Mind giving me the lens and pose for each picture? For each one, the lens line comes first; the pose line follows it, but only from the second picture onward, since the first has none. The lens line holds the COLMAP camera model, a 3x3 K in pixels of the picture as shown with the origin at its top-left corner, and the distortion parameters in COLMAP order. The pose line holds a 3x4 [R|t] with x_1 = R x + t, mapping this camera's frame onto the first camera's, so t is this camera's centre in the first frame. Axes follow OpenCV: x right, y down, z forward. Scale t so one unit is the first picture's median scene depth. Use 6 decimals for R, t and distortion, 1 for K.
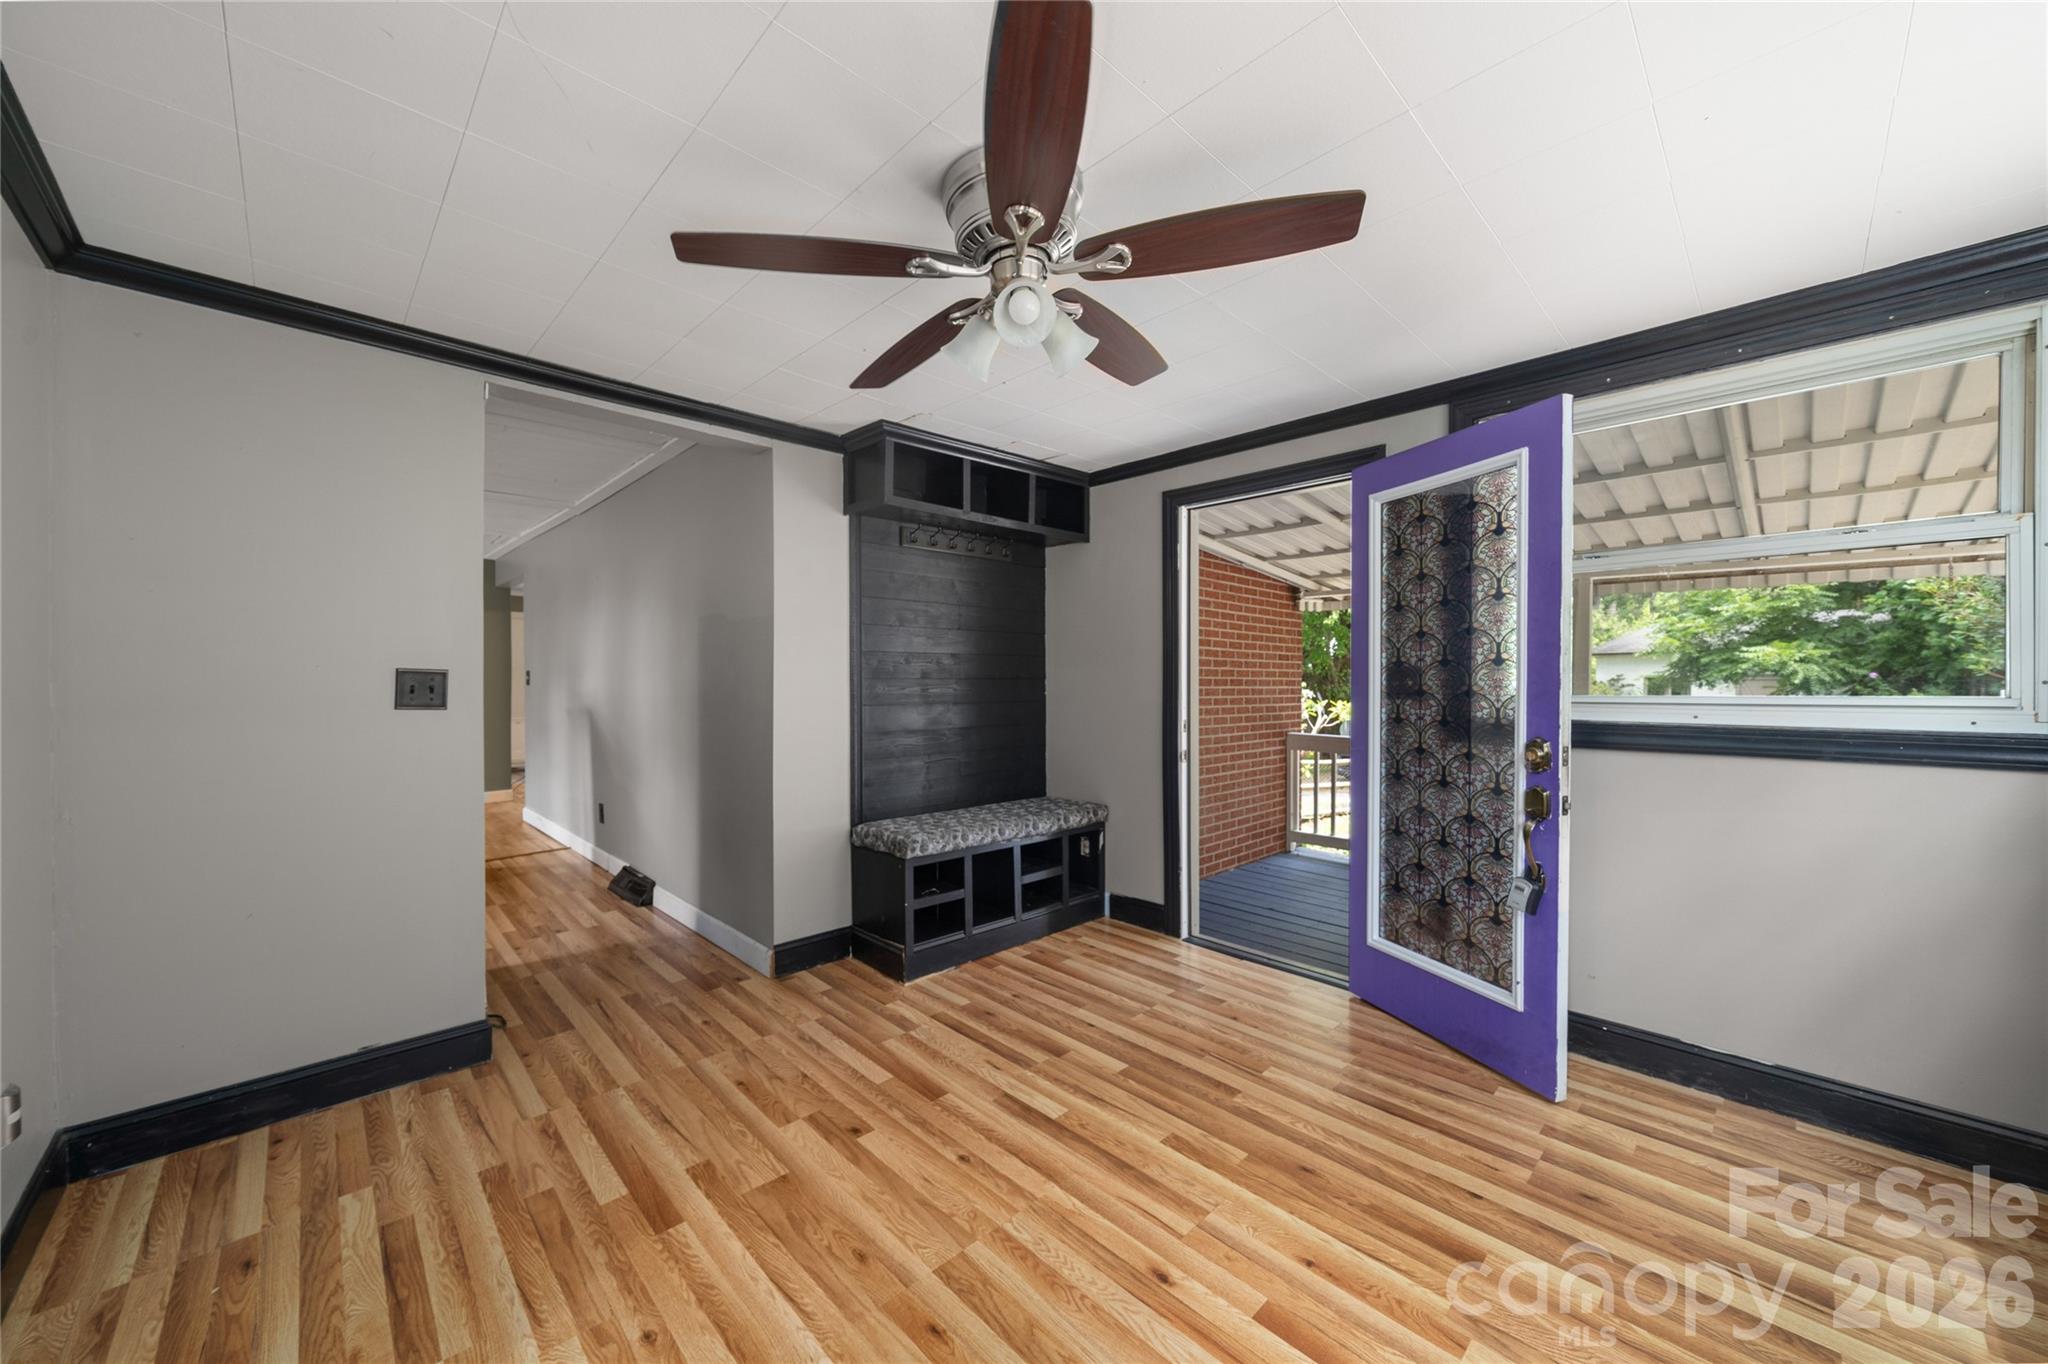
lens RADIAL K [[754.4, 0, 1021.2], [0, 754.4, 688.2], [0, 0, 1]] dist [-0.007938, 0.000450]
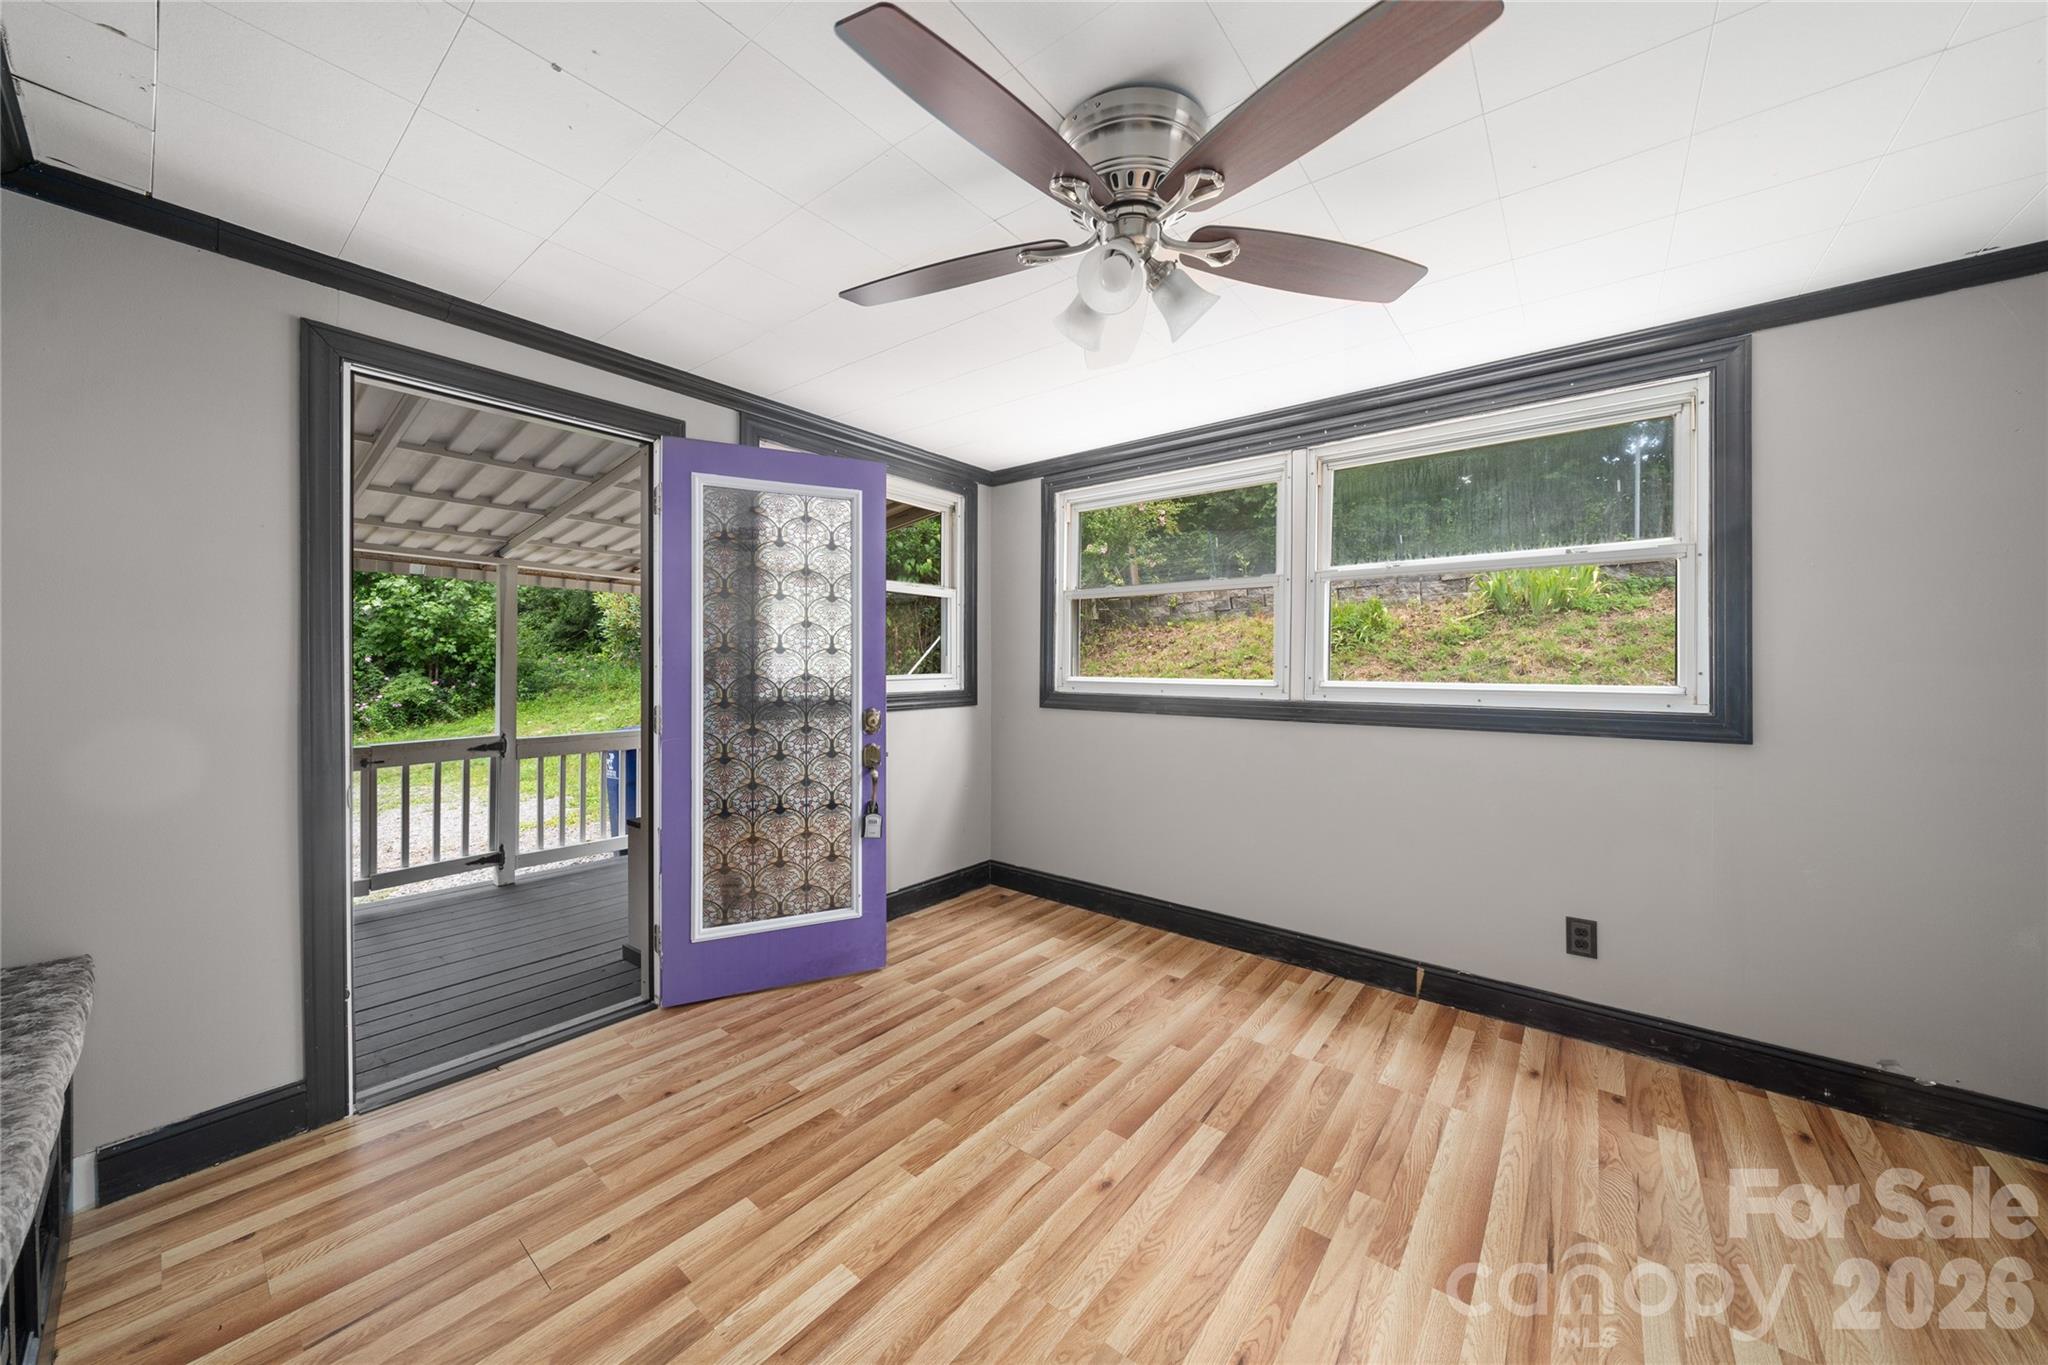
lens RADIAL K [[707.9, 0, 1022.9], [0, 707.9, 657.0], [0, 0, 1]] dist [-0.005892, 0.000059]
pose [[-0.130690, 0.011571, 0.991356, -0.613056], [0.009786, 0.999898, -0.010380, -0.009692], [-0.991375, 0.008345, -0.130790, 0.881896]]
